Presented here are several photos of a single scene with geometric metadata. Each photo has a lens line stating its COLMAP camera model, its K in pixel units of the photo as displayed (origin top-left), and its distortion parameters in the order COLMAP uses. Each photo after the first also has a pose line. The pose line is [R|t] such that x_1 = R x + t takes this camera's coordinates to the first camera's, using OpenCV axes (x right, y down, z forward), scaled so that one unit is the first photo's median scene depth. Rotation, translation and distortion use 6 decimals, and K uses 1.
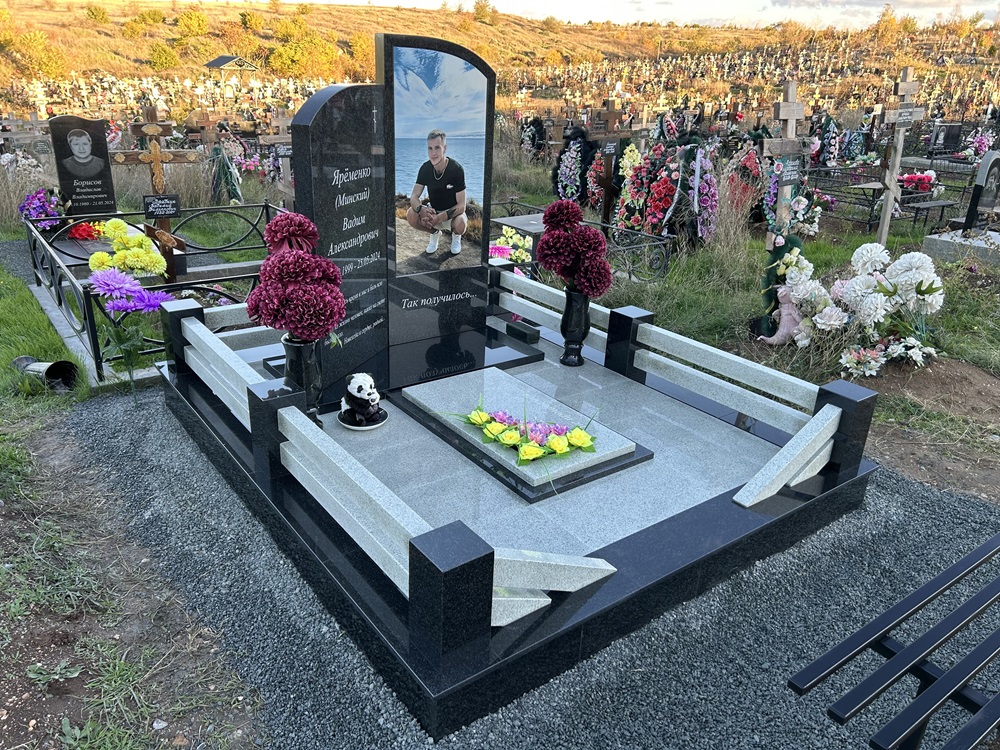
lens RADIAL K [[761.4, 0, 495.6], [0, 761.4, 377.6], [0, 0, 1]] dist [0.077502, -0.095617]
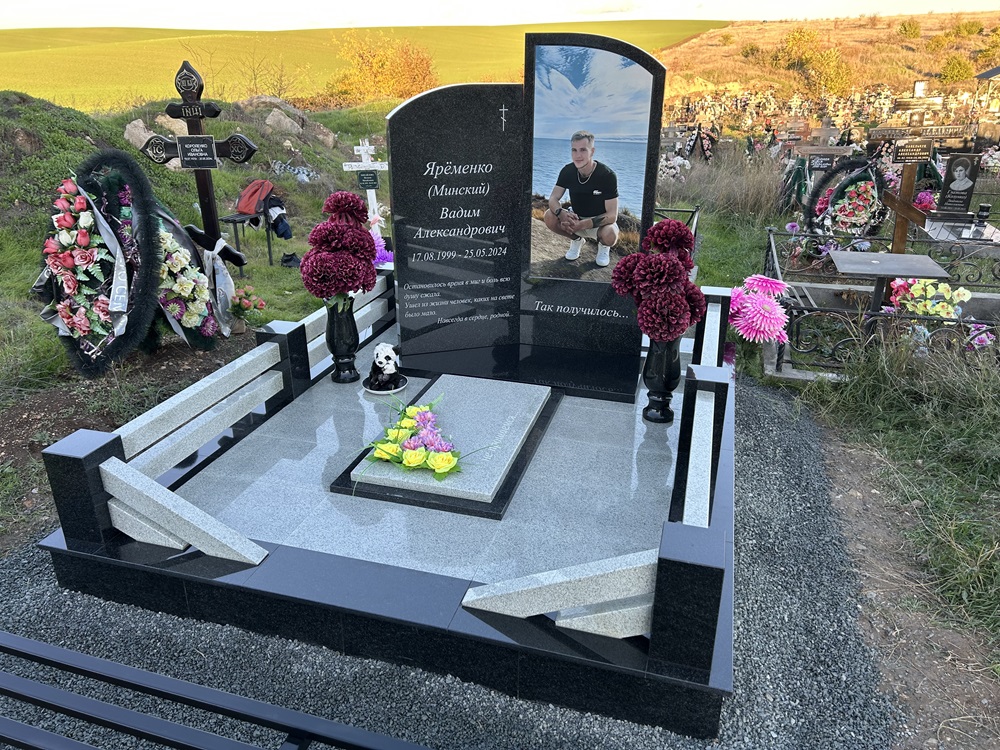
lens RADIAL K [[761.4, 0, 493.4], [0, 761.4, 371.6], [0, 0, 1]] dist [0.077502, -0.095617]
pose [[0.593636, 0.264713, -0.759949, 0.645120], [-0.283263, 0.952648, 0.110564, -0.113117], [0.753232, 0.149631, 0.640510, 0.353712]]
